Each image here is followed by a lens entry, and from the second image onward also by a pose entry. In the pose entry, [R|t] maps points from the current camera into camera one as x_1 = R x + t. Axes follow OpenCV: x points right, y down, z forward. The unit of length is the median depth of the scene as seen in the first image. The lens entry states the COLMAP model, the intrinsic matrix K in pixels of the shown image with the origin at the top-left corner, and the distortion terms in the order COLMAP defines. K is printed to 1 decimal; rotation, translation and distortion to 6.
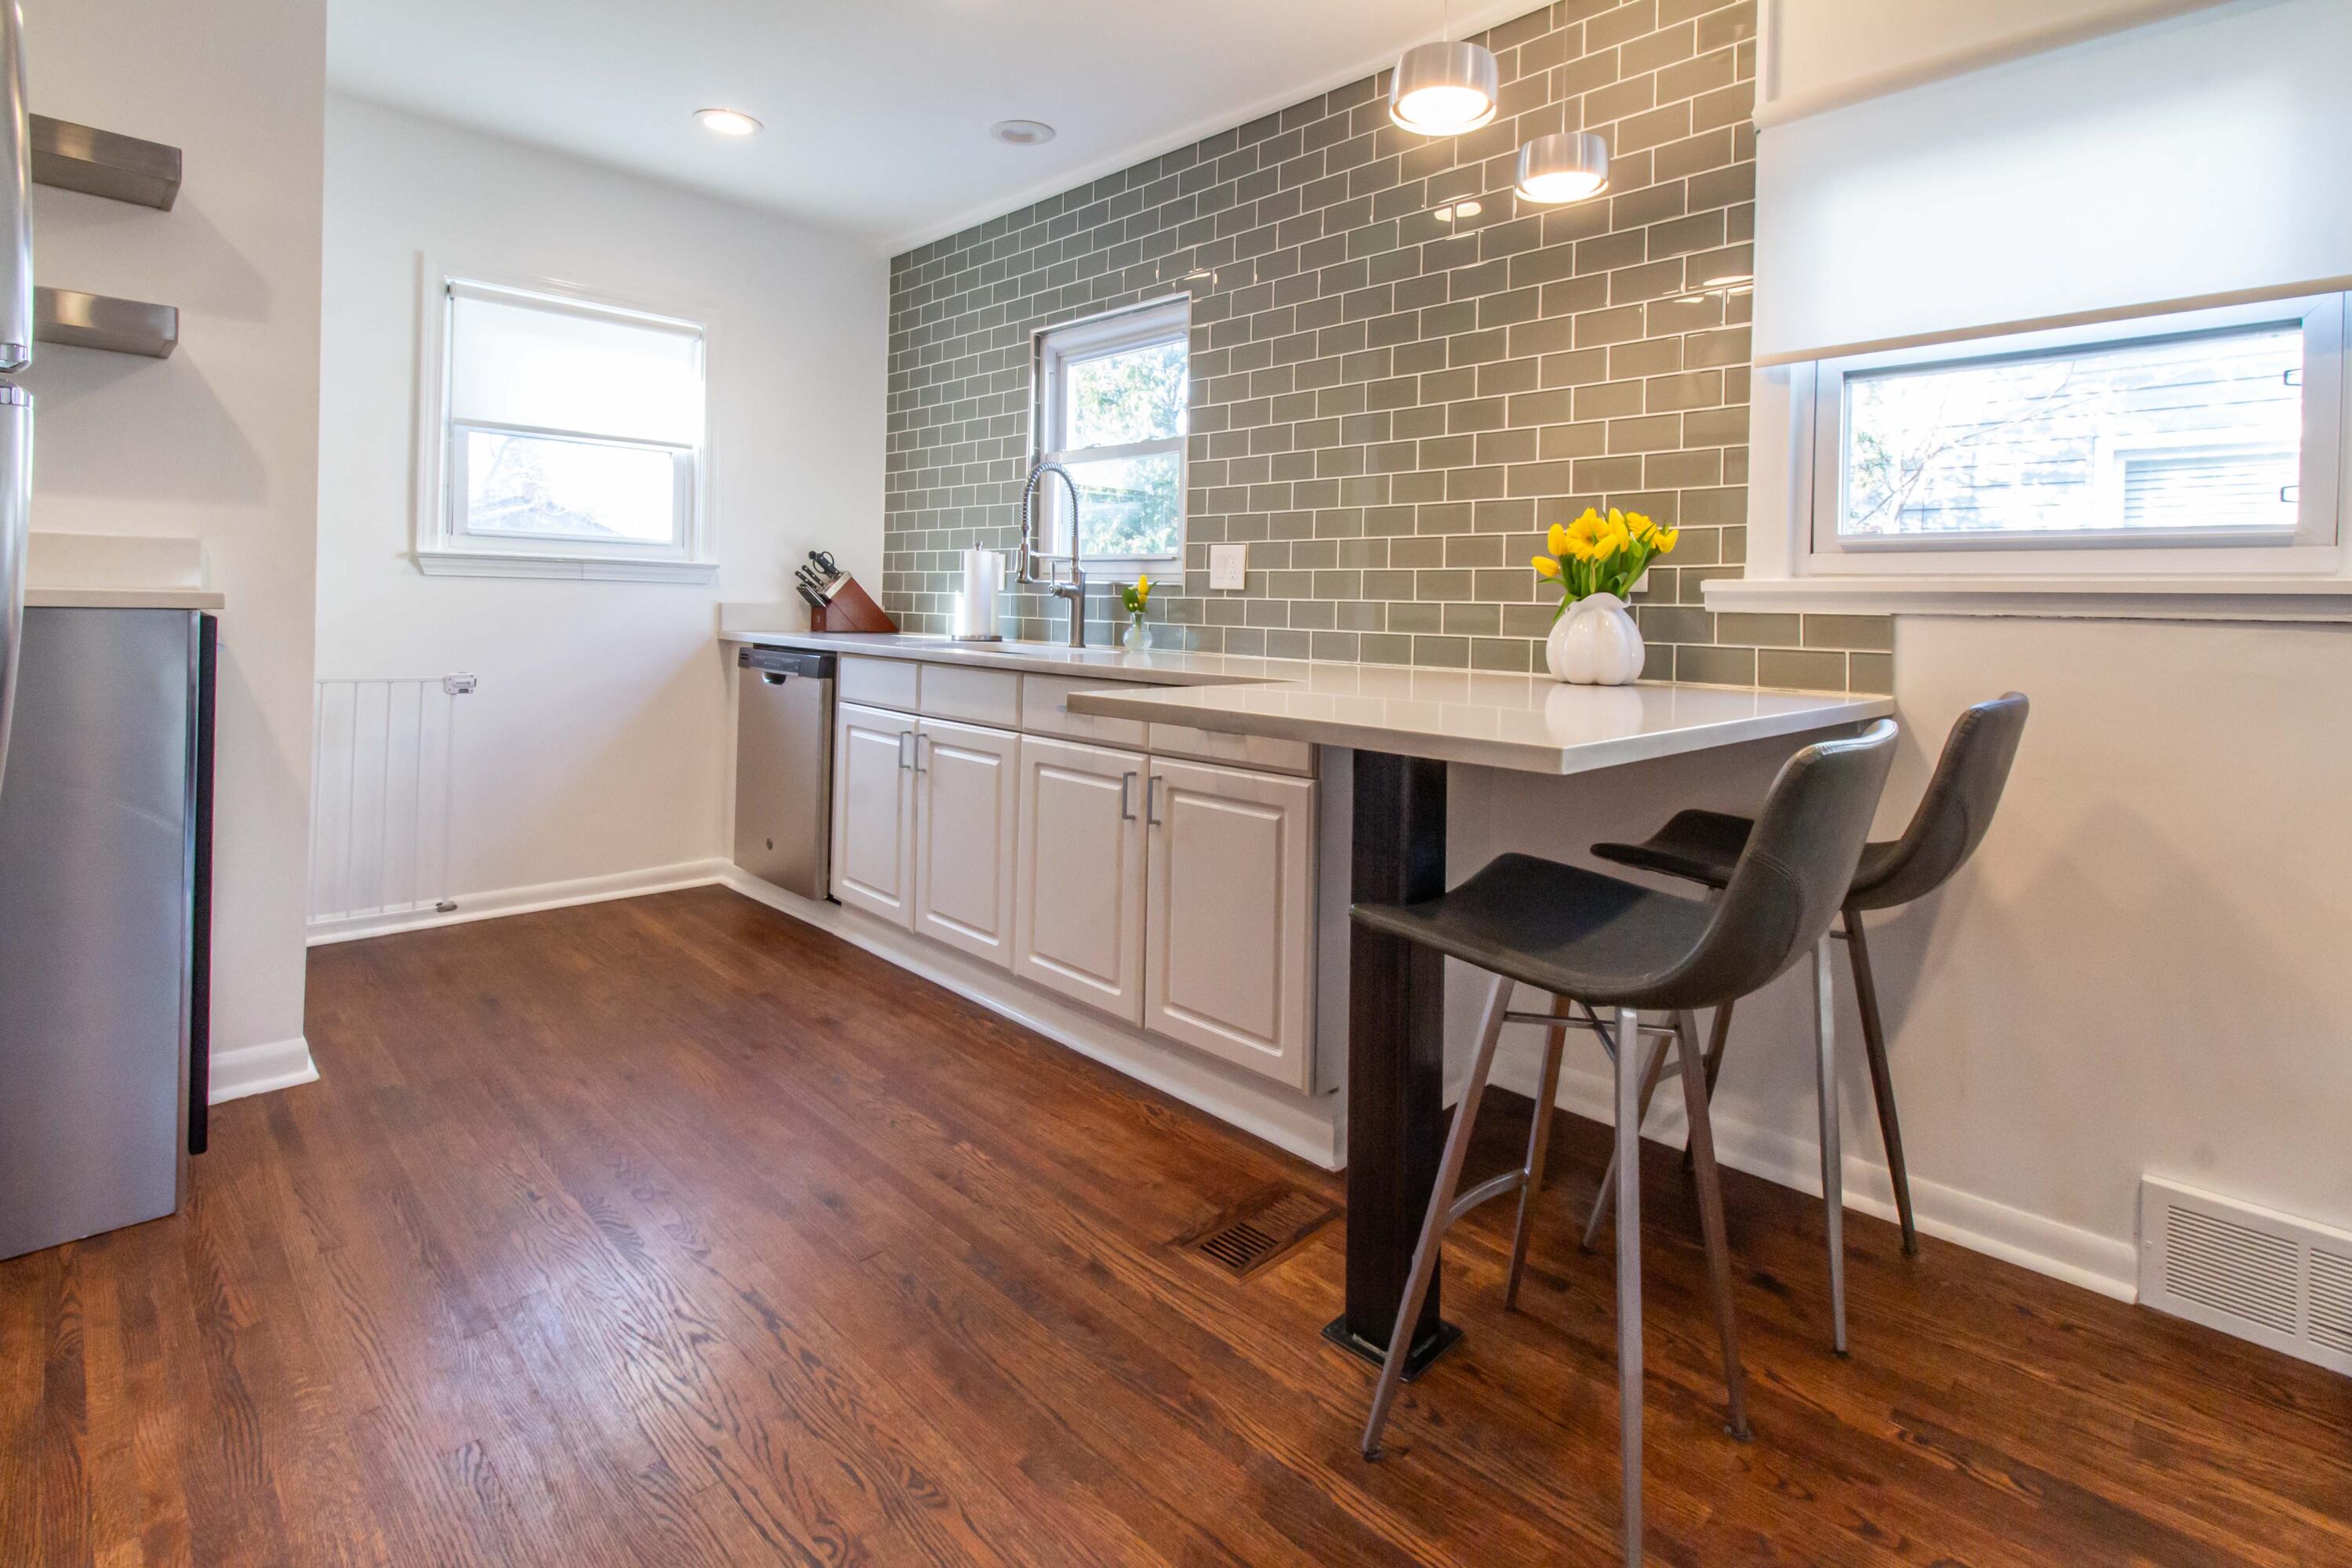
lens RADIAL K [[1114.3, 0, 1176.0], [0, 1114.3, 784.0], [0, 0, 1]] dist [-0.000499, 0.000016]
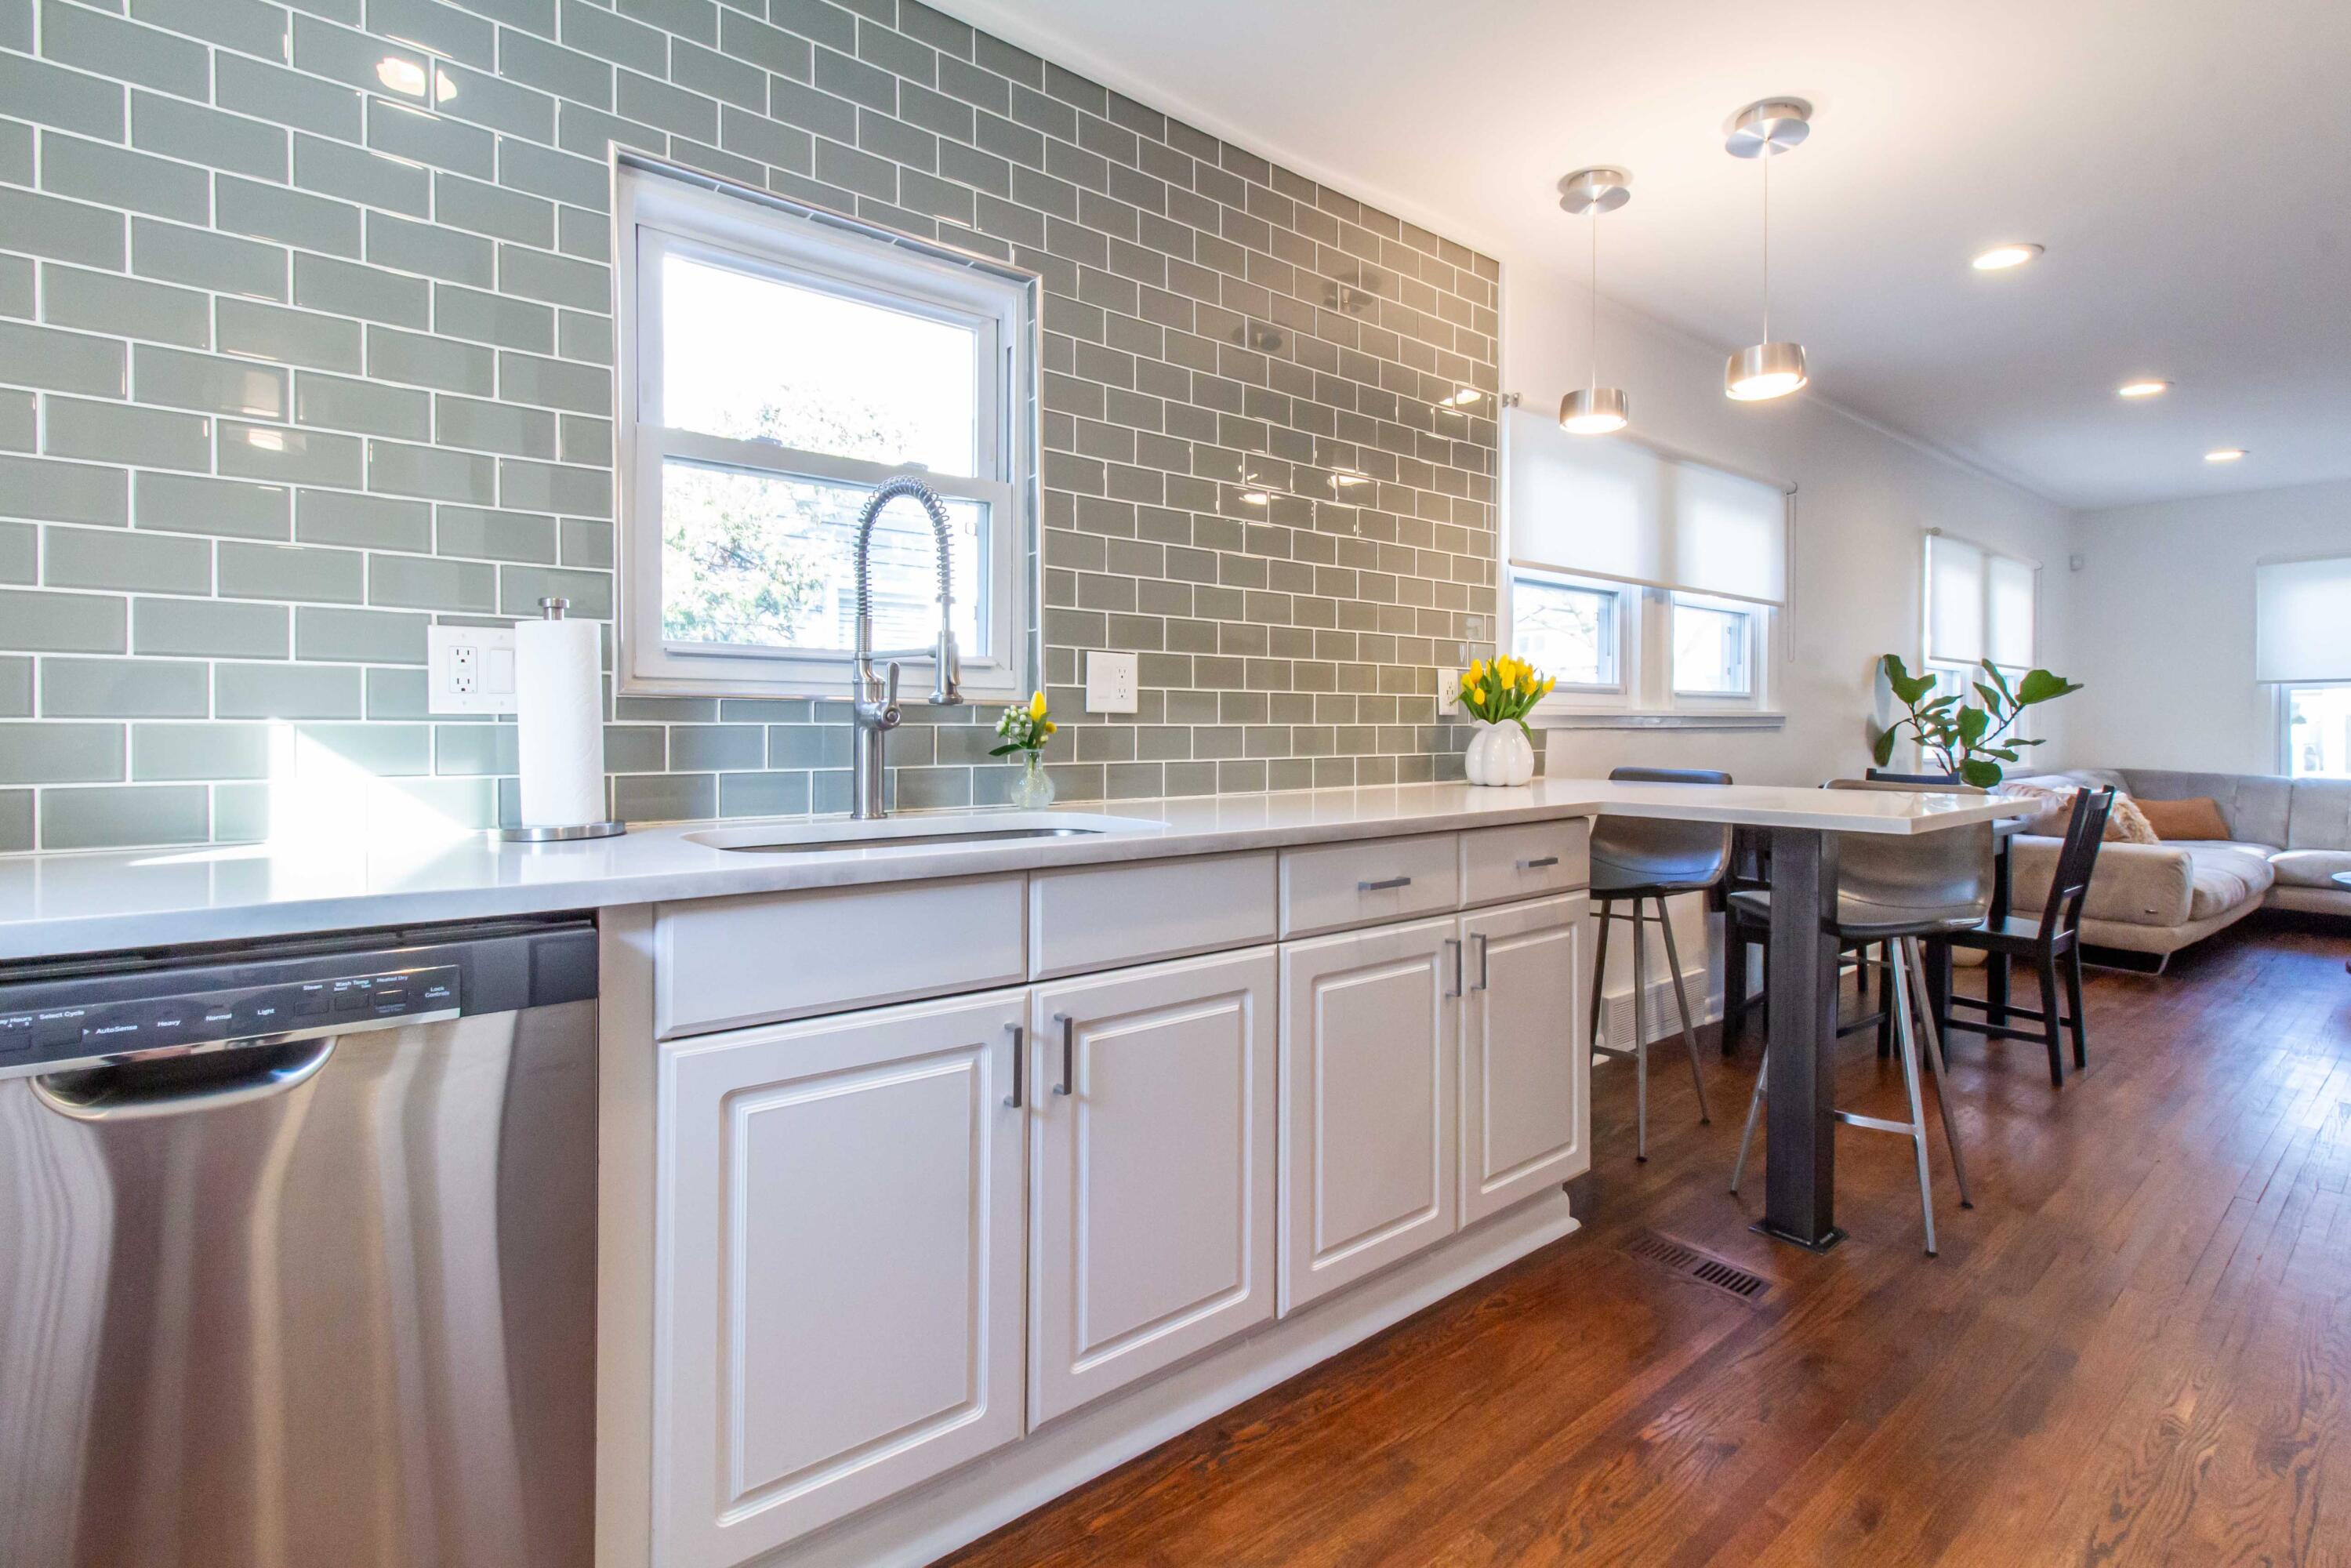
lens RADIAL K [[1280.6, 0, 1175.7], [0, 1280.6, 813.4], [0, 0, 1]] dist [0.021051, -0.000212]
pose [[0.009511, -0.091975, 0.995716, -0.810134], [0.158562, 0.983301, 0.089314, -0.181855], [-0.987303, 0.157033, 0.023936, 0.967994]]
